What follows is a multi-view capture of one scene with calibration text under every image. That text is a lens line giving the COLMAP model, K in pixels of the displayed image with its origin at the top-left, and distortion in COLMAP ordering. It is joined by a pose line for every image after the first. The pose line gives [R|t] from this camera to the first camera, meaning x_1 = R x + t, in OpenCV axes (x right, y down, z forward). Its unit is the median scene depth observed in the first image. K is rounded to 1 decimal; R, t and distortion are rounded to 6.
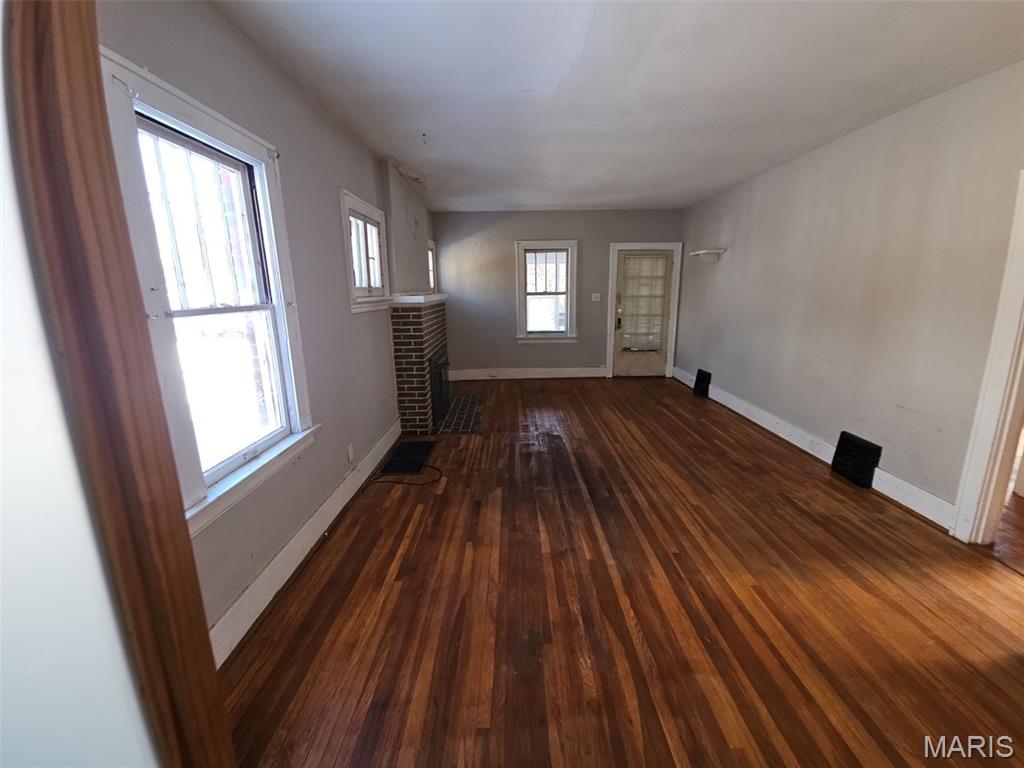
lens RADIAL K [[416.3, 0, 516.3], [0, 416.3, 380.1], [0, 0, 1]] dist [0.037316, -0.024465]
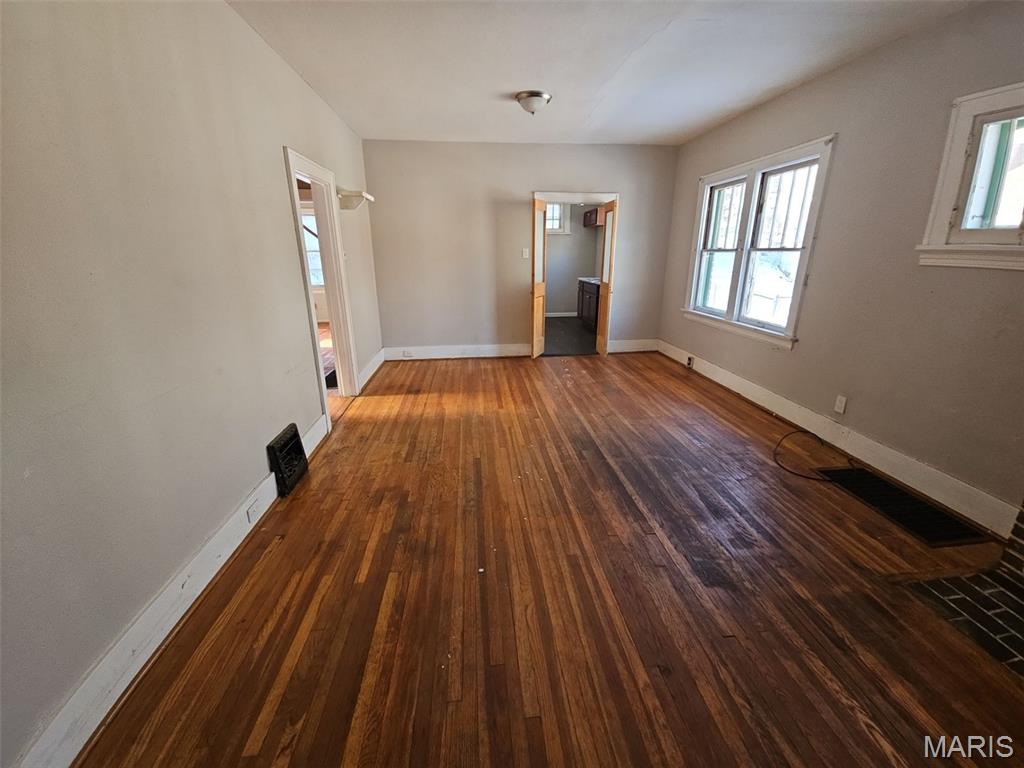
lens RADIAL K [[416.3, 0, 516.3], [0, 416.3, 380.1], [0, 0, 1]] dist [0.037316, -0.024465]
pose [[-0.995064, 0.038148, -0.091612, 0.461579], [-0.012077, 0.869750, 0.493345, -0.363007], [0.098499, 0.492016, -0.864996, 1.756018]]
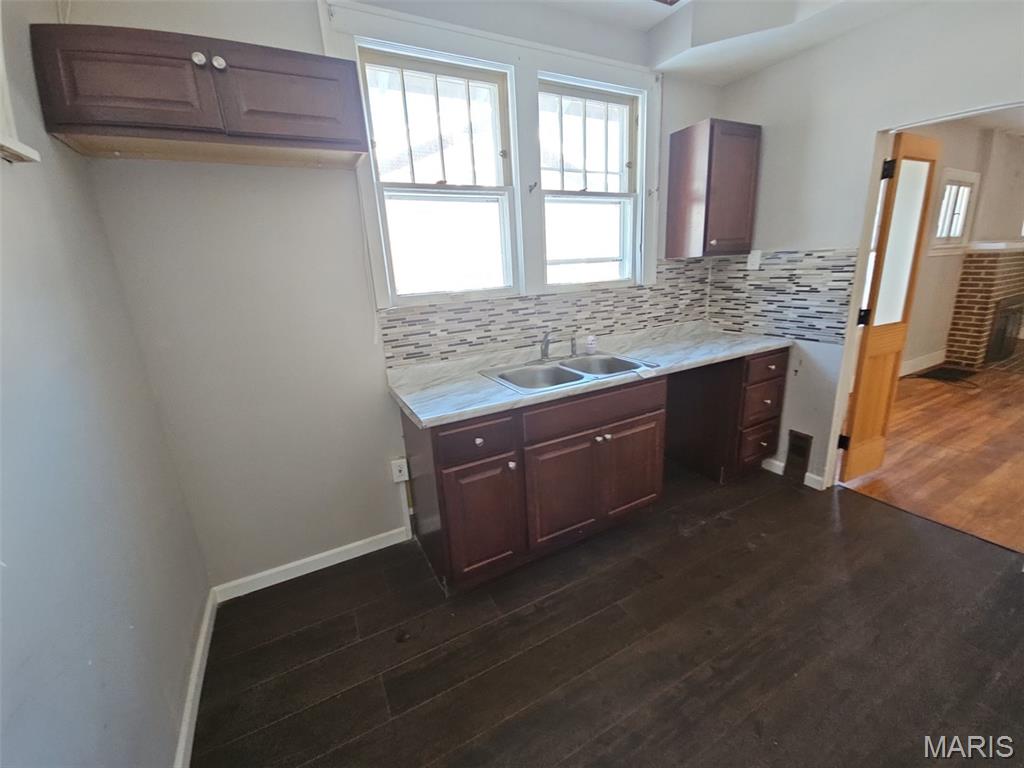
lens RADIAL K [[416.3, 0, 516.3], [0, 416.3, 380.1], [0, 0, 1]] dist [0.037316, -0.024465]
pose [[0.464428, 0.221508, -0.857462, 0.283304], [-0.146101, 0.974112, 0.172510, 0.212156], [0.873476, 0.045157, 0.484768, -0.911650]]
